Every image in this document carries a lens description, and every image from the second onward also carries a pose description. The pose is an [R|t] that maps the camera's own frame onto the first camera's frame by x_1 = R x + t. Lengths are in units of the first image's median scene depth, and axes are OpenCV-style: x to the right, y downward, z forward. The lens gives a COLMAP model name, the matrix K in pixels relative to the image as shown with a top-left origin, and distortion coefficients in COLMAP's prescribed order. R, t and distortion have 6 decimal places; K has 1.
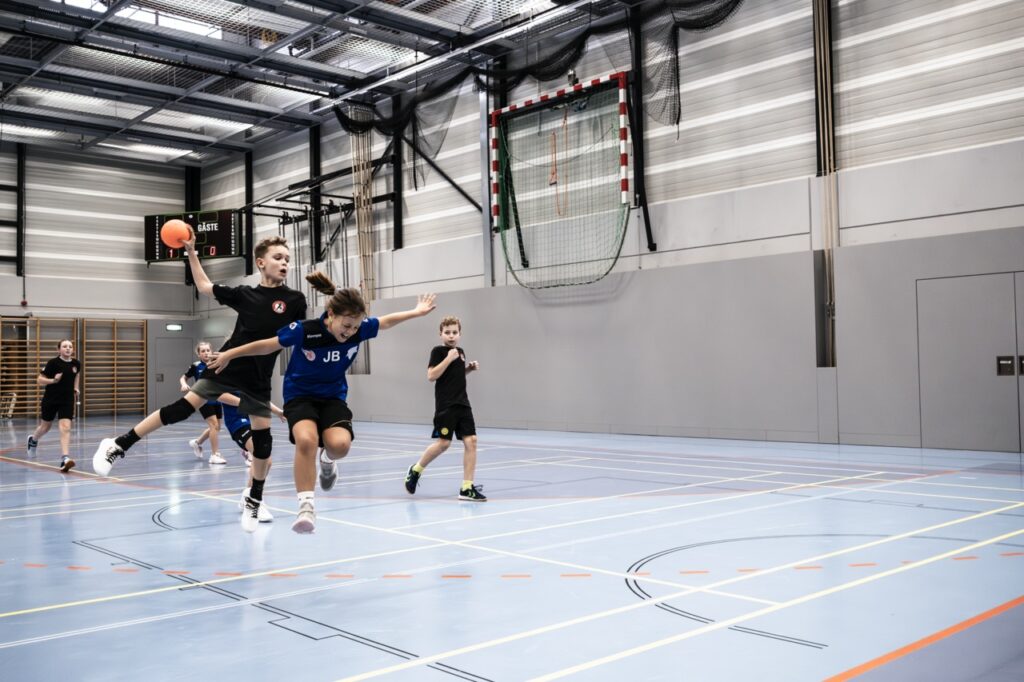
lens RADIAL K [[995.9, 0, 531.1], [0, 995.9, 340.8], [0, 0, 1]] dist [0.010145, 0.000000]
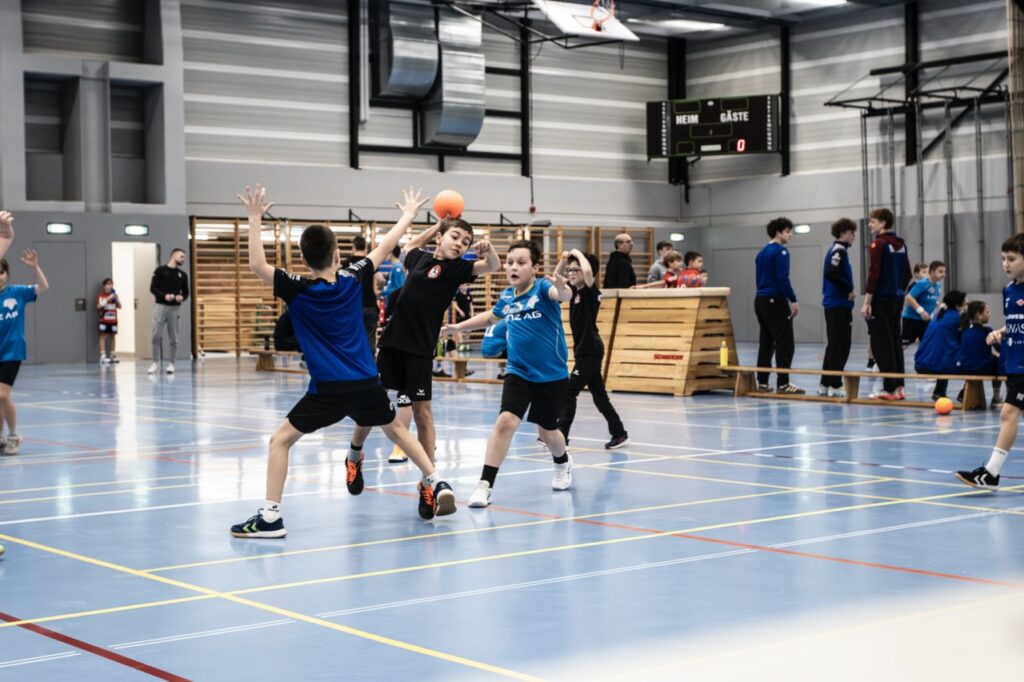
lens RADIAL K [[1655.8, 0, 509.4], [0, 1655.8, 335.4], [0, 0, 1]] dist [0.028183, 0.000000]
pose [[0.998175, 0.005245, -0.060158, -0.740008], [-0.001993, 0.998540, 0.053982, -0.010876], [0.060353, -0.053764, 0.996728, -0.686855]]
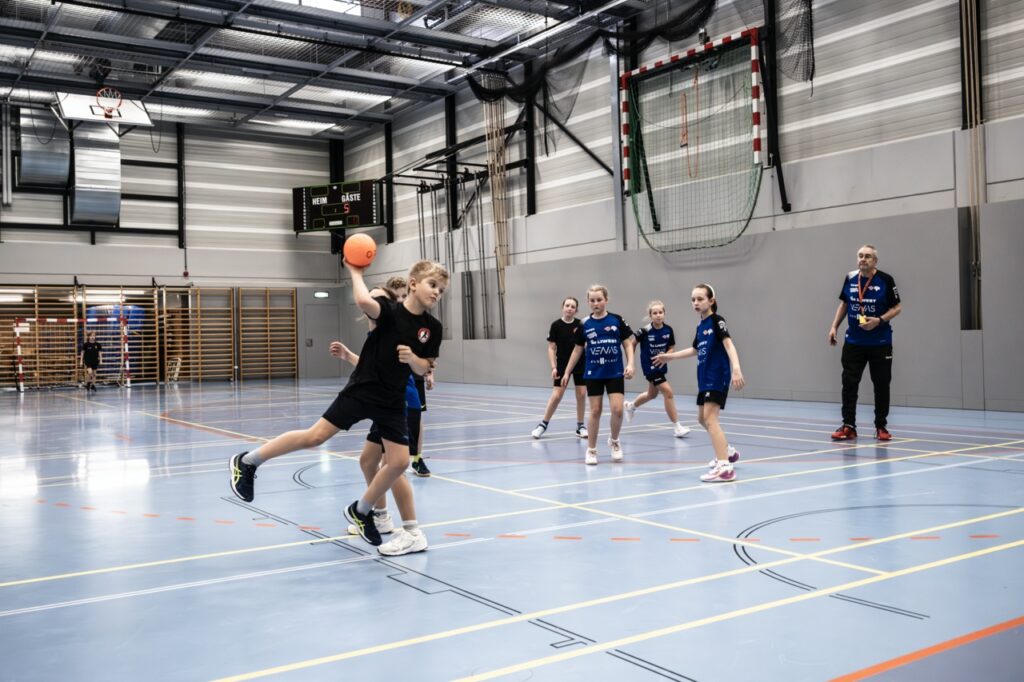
lens RADIAL K [[995.9, 0, 528.6], [0, 995.9, 335.2], [0, 0, 1]] dist [0.010145, 0.000000]
pose [[0.989960, -0.006062, -0.141220, 0.006758], [0.010474, 0.999479, 0.030516, -0.001315], [0.140962, -0.031689, 0.989508, -0.004945]]
